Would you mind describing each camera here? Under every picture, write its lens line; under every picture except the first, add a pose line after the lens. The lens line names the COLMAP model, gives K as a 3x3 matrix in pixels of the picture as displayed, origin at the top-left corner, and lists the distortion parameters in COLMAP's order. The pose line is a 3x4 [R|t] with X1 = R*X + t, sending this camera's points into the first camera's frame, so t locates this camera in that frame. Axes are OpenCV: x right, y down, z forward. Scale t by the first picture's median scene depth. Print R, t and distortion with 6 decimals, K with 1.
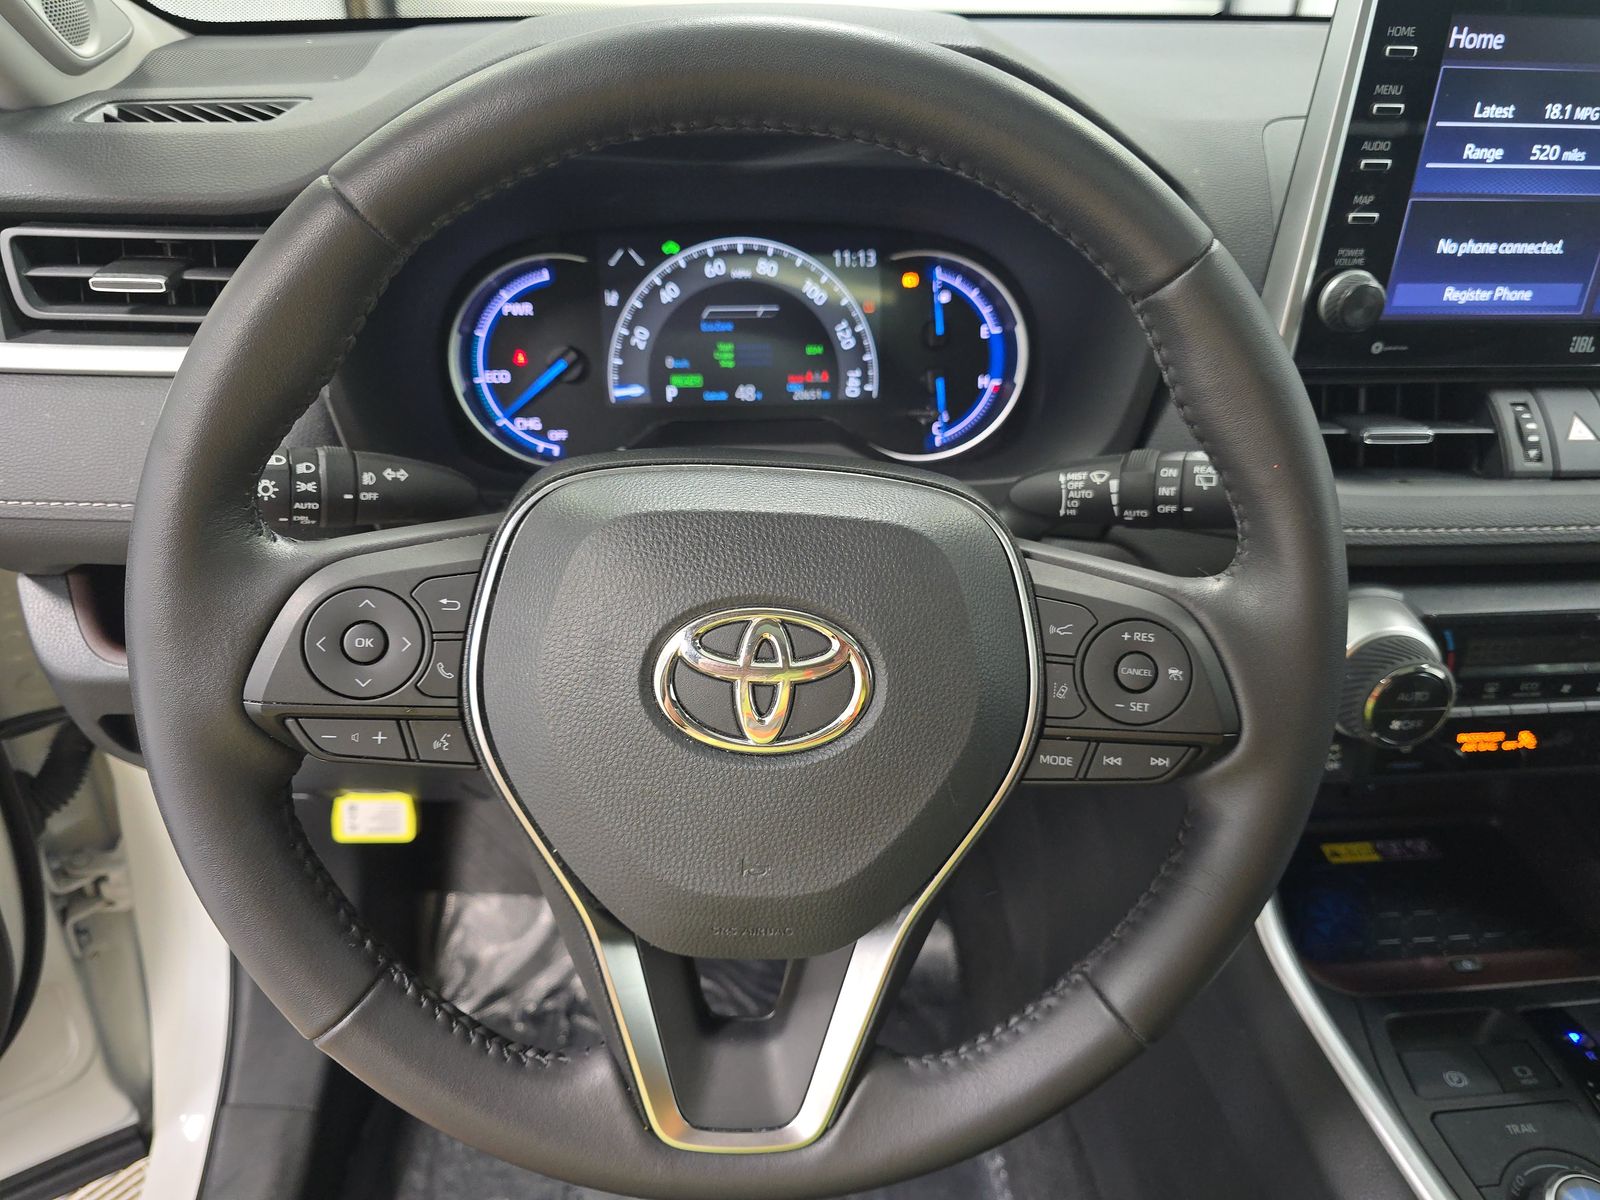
lens RADIAL K [[1083.4, 0, 805.4], [0, 1083.4, 615.7], [0, 0, 1]] dist [0.034215, -0.041212]
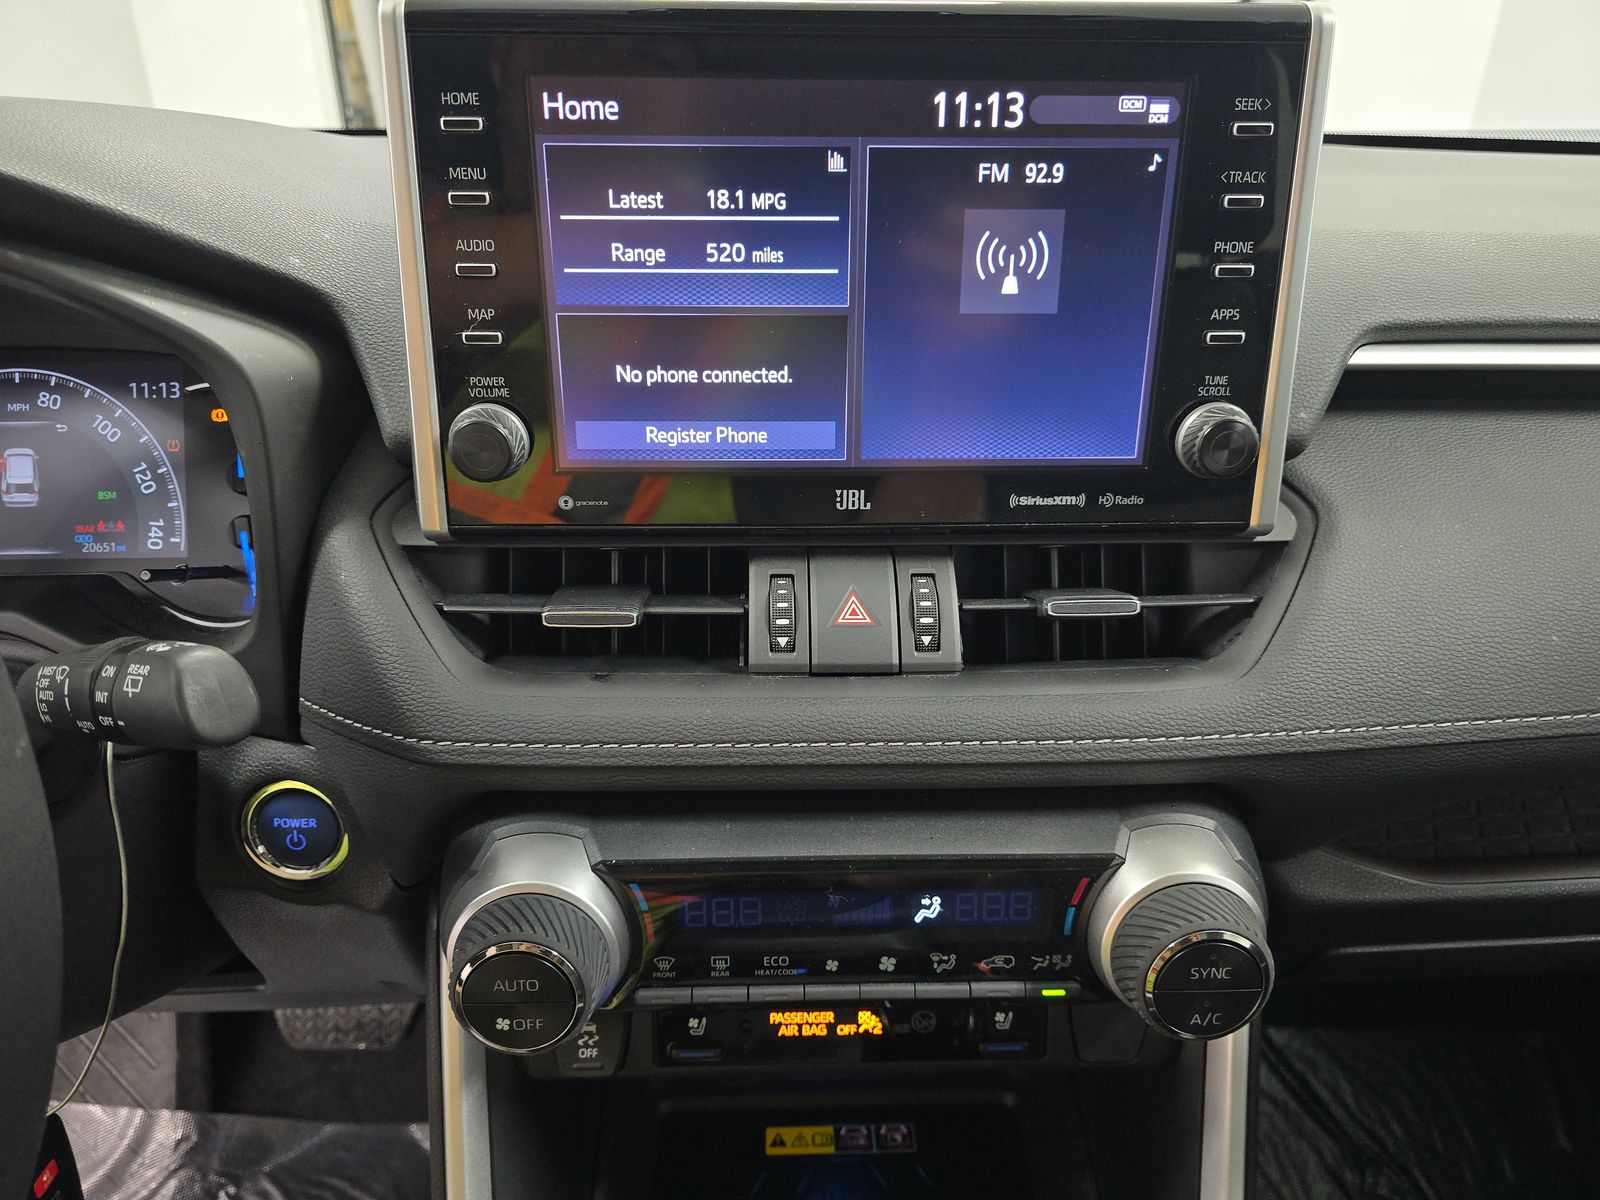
lens RADIAL K [[1083.4, 0, 805.4], [0, 1083.4, 615.7], [0, 0, 1]] dist [0.034215, -0.041212]
pose [[0.998004, 0.011842, -0.062030, 0.660301], [-0.019110, 0.992839, -0.117926, -0.071549], [0.060189, 0.118876, 0.991083, 0.236083]]
